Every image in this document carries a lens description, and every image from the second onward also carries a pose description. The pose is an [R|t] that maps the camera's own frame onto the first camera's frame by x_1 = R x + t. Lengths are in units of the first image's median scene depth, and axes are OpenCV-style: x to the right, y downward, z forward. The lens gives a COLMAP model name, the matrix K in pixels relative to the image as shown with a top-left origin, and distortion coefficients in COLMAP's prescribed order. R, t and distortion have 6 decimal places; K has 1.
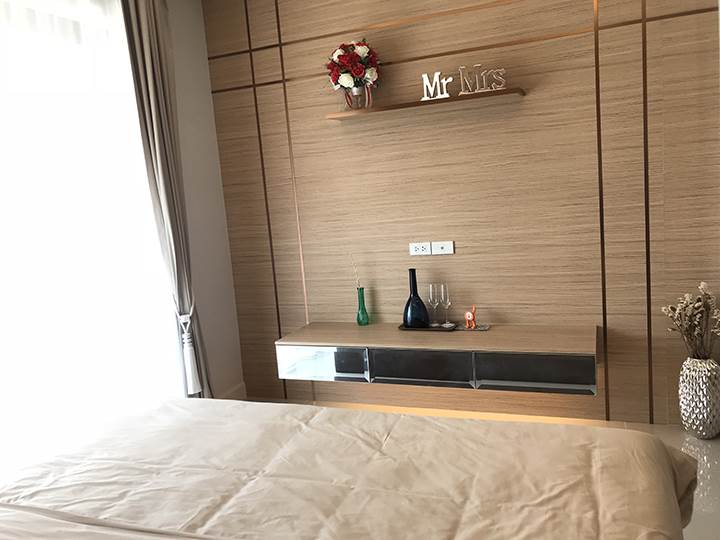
lens RADIAL K [[599.7, 0, 360.5], [0, 599.7, 269.6], [0, 0, 1]] dist [0.024311, -0.010434]
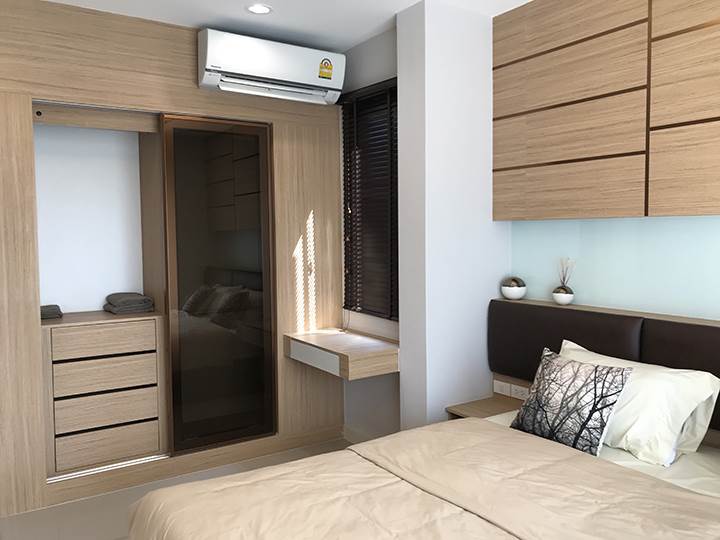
lens RADIAL K [[599.7, 0, 359.1], [0, 599.7, 270.3], [0, 0, 1]] dist [0.024311, -0.010434]
pose [[-0.813702, 0.057520, 0.578429, -0.675701], [0.156314, 0.980090, 0.122432, -0.282635], [-0.559870, 0.190039, -0.806493, 1.970643]]
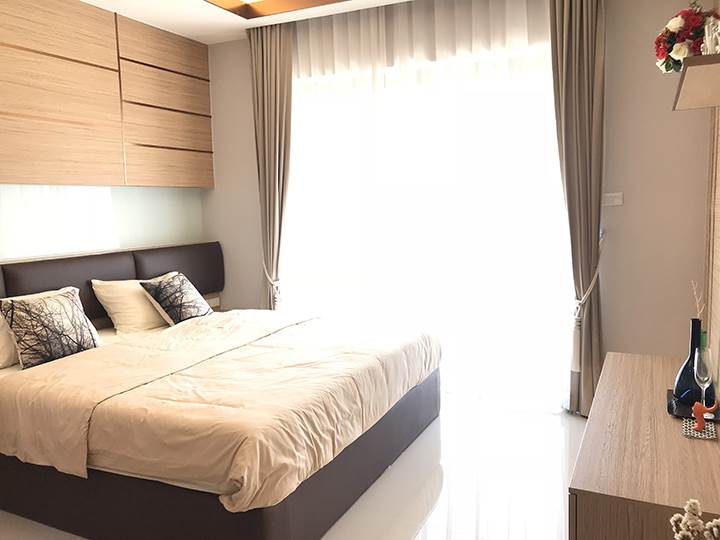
lens RADIAL K [[599.7, 0, 360.5], [0, 599.7, 270.0], [0, 0, 1]] dist [0.024311, -0.010434]
pose [[-0.066970, 0.206134, -0.976229, 1.908471], [-0.108746, 0.971089, 0.212509, -0.400027], [0.991811, 0.120393, -0.042618, 1.479553]]
